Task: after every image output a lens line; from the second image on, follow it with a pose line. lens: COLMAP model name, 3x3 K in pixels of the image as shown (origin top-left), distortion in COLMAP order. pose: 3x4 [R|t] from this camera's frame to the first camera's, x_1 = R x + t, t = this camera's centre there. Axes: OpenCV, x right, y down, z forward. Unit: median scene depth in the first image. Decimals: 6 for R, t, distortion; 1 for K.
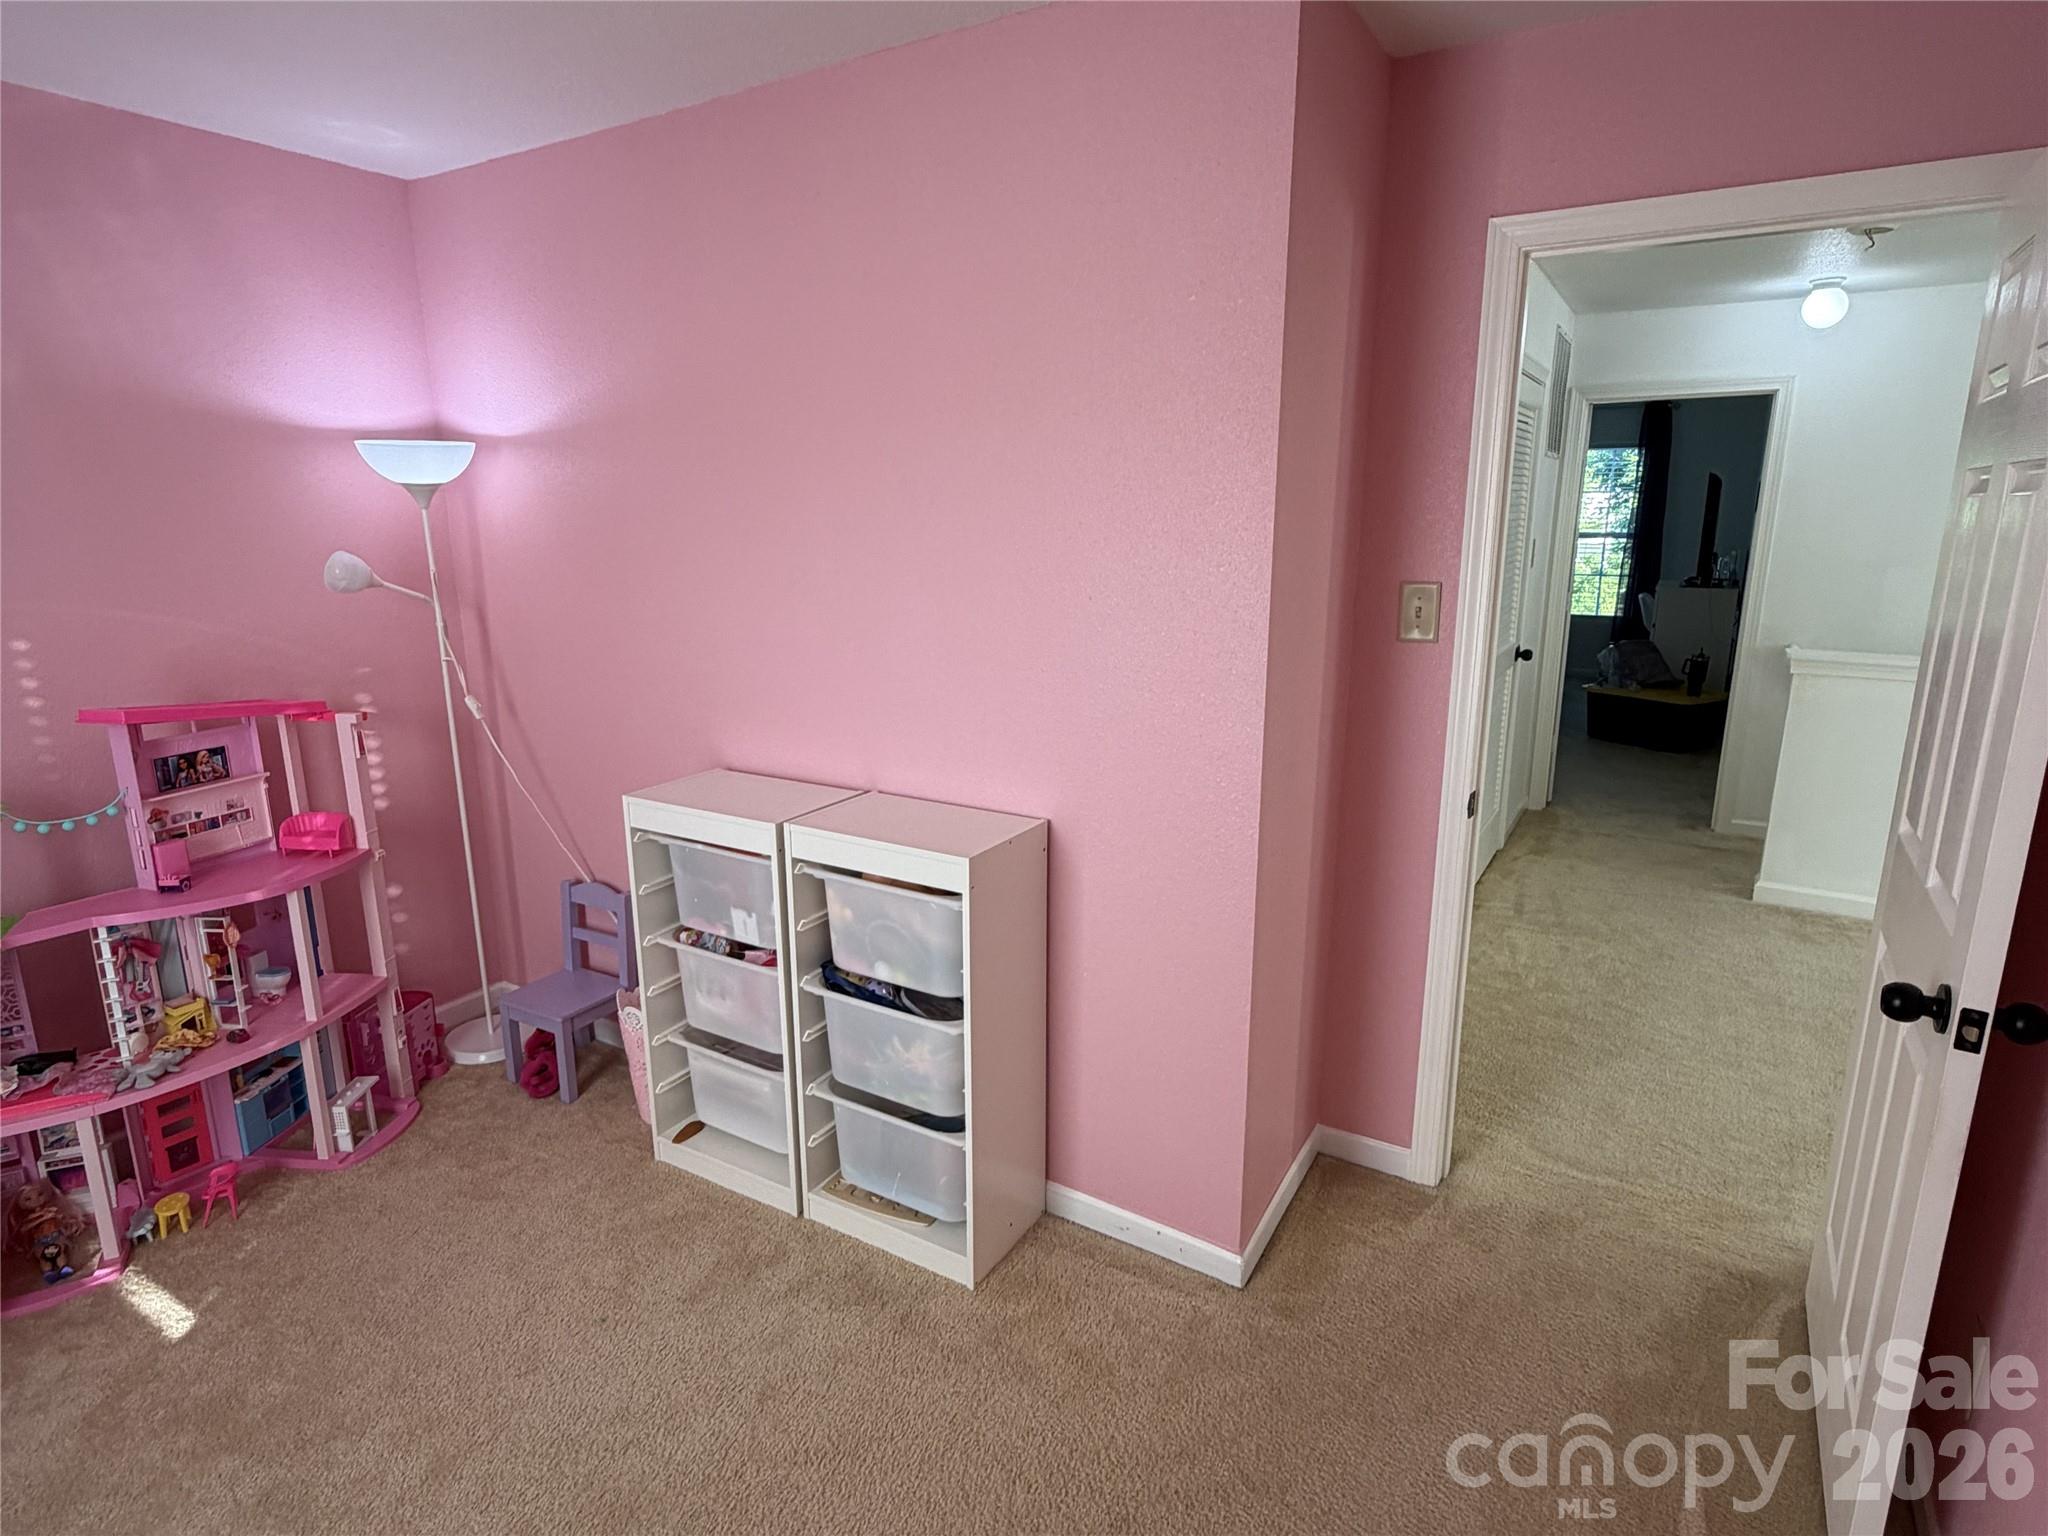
lens RADIAL K [[1101.6, 0, 1024.0], [0, 1101.6, 757.7], [0, 0, 1]] dist [0.006411, 0.002297]
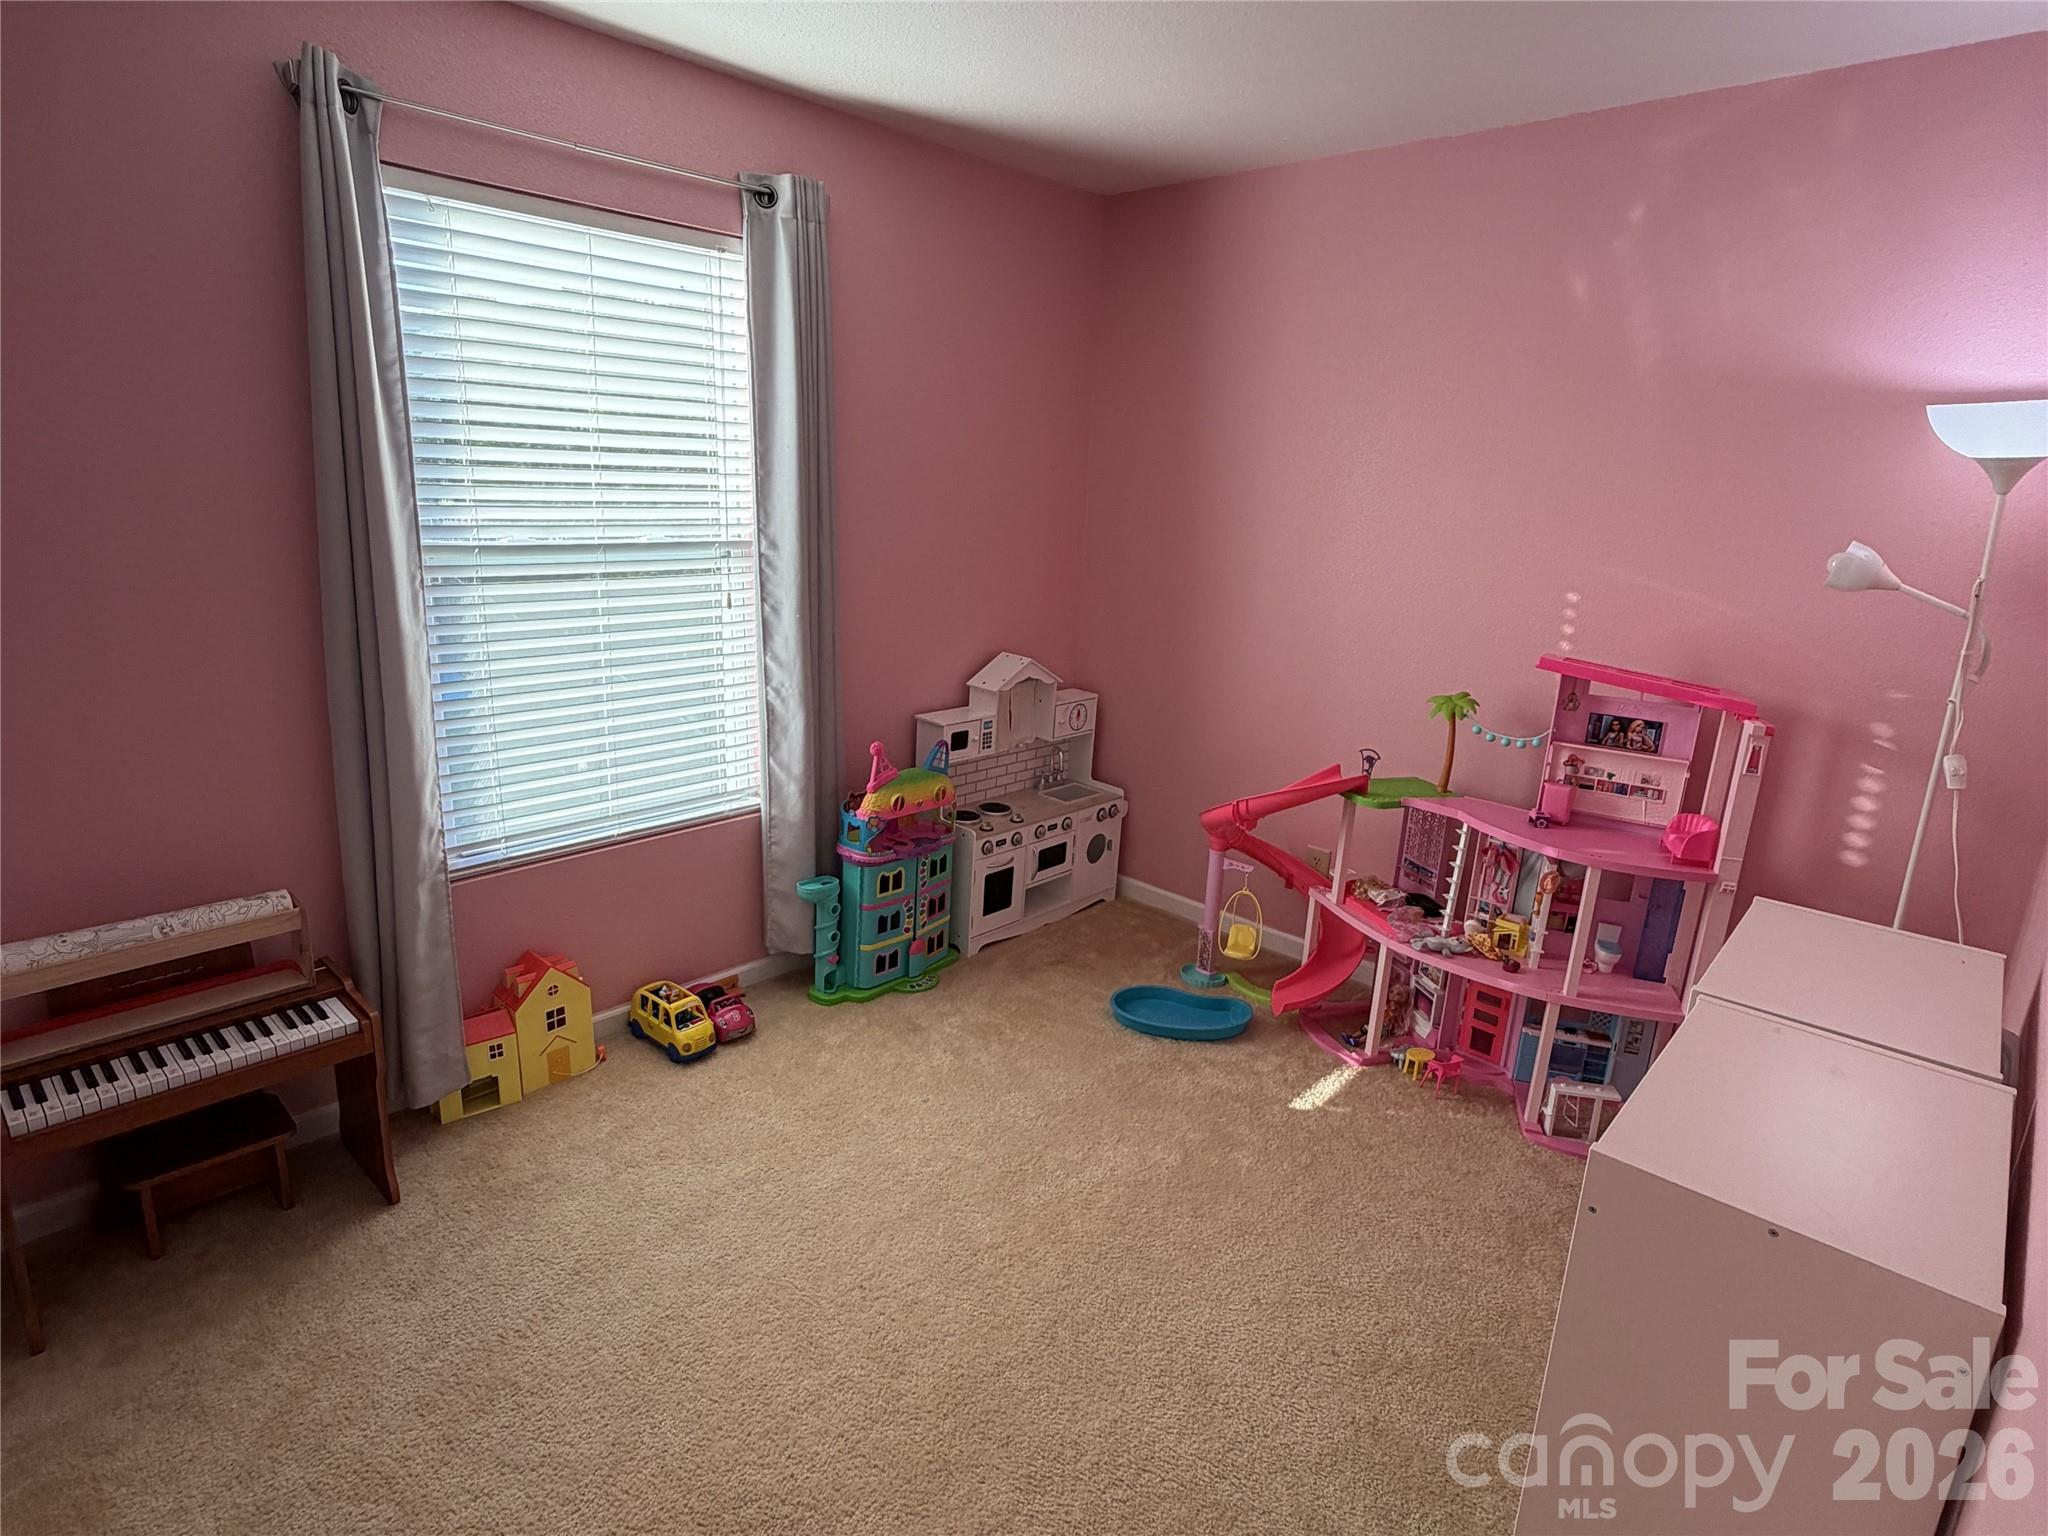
lens RADIAL K [[1101.6, 0, 1032.1], [0, 1101.6, 766.6], [0, 0, 1]] dist [0.006411, 0.002297]
pose [[-0.182272, 0.247909, -0.951482, 0.351997], [-0.268610, 0.918328, 0.290727, -0.114450], [0.945847, 0.308569, -0.100794, 0.585992]]
